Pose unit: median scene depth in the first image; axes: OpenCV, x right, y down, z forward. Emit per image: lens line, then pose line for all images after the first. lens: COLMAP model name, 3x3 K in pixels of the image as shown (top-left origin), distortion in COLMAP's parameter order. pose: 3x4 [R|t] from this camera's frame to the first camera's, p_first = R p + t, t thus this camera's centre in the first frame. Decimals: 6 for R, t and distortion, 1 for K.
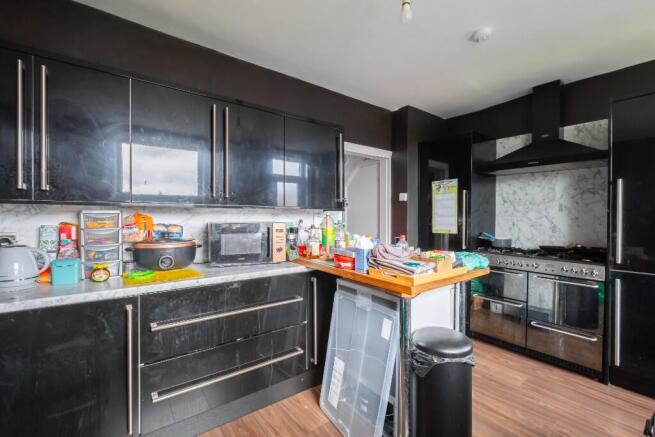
lens RADIAL K [[286.9, 0, 329.0], [0, 286.9, 218.0], [0, 0, 1]] dist [-0.001225, -0.000319]
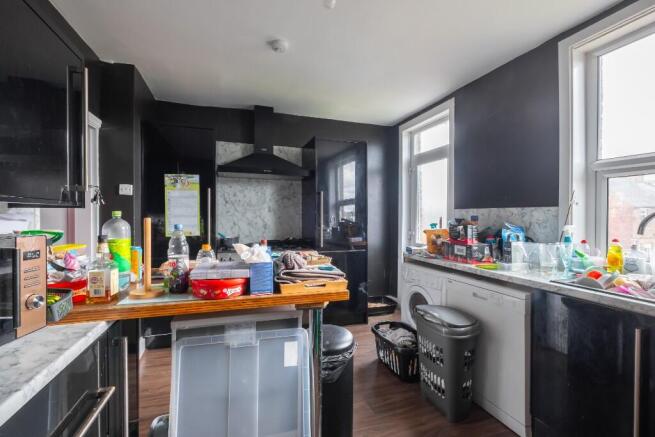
lens RADIAL K [[286.9, 0, 326.1], [0, 286.9, 217.3], [0, 0, 1]] dist [-0.001225, -0.000319]
pose [[0.337301, -0.007283, 0.941369, -0.286551], [0.006582, 0.999964, 0.005377, -0.005553], [-0.941374, 0.004382, 0.337337, 0.331728]]
